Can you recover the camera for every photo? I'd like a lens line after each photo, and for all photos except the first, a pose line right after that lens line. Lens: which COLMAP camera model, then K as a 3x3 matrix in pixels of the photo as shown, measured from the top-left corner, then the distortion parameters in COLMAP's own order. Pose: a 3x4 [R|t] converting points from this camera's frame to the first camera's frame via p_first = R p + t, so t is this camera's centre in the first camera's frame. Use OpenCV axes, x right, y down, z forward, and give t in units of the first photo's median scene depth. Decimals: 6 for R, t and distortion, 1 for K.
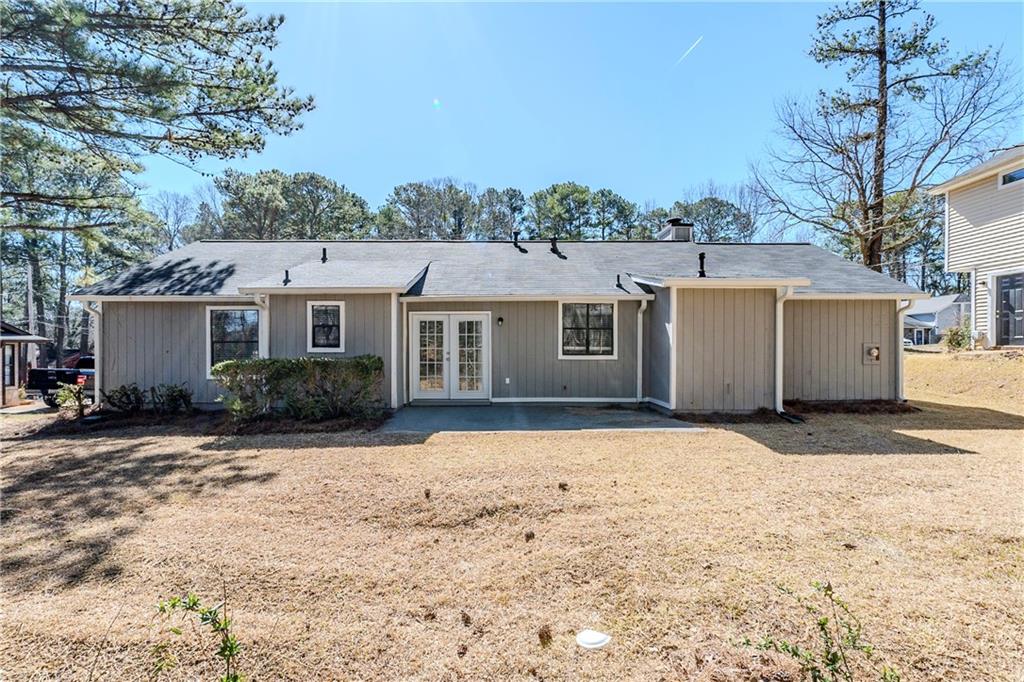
lens RADIAL K [[486.2, 0, 513.3], [0, 486.2, 346.1], [0, 0, 1]] dist [-0.000526, 0.000119]
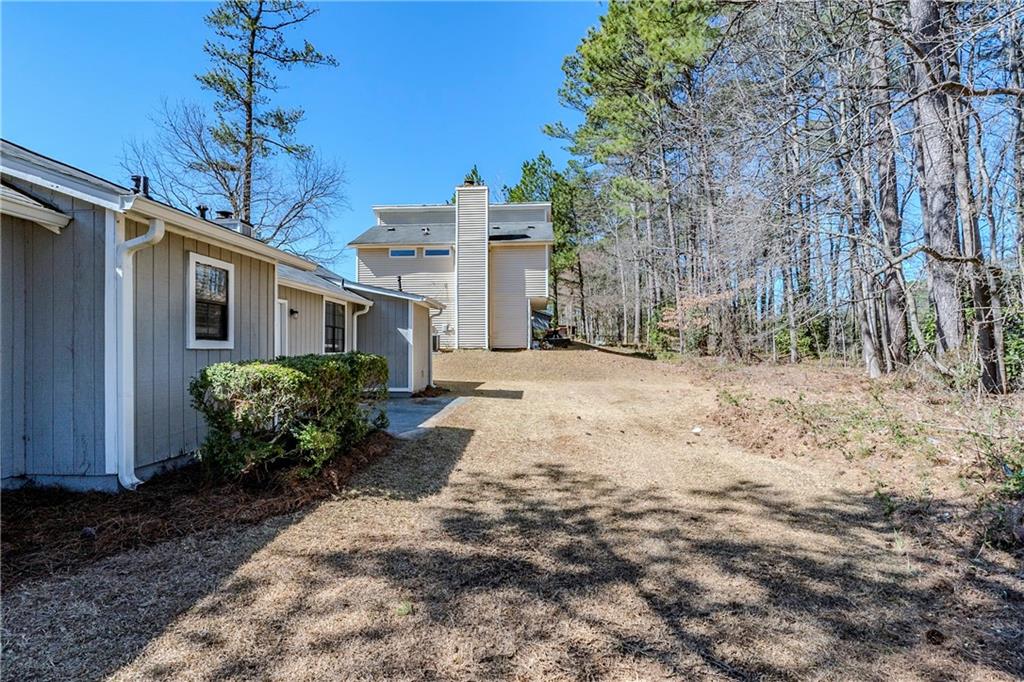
lens RADIAL K [[472.3, 0, 512.1], [0, 472.3, 343.0], [0, 0, 1]] dist [-0.009421, -0.000574]
pose [[0.107921, 0.011431, 0.994094, -0.842626], [0.004390, 0.999919, -0.011975, 0.014439], [-0.994150, 0.005656, 0.107862, 0.550042]]
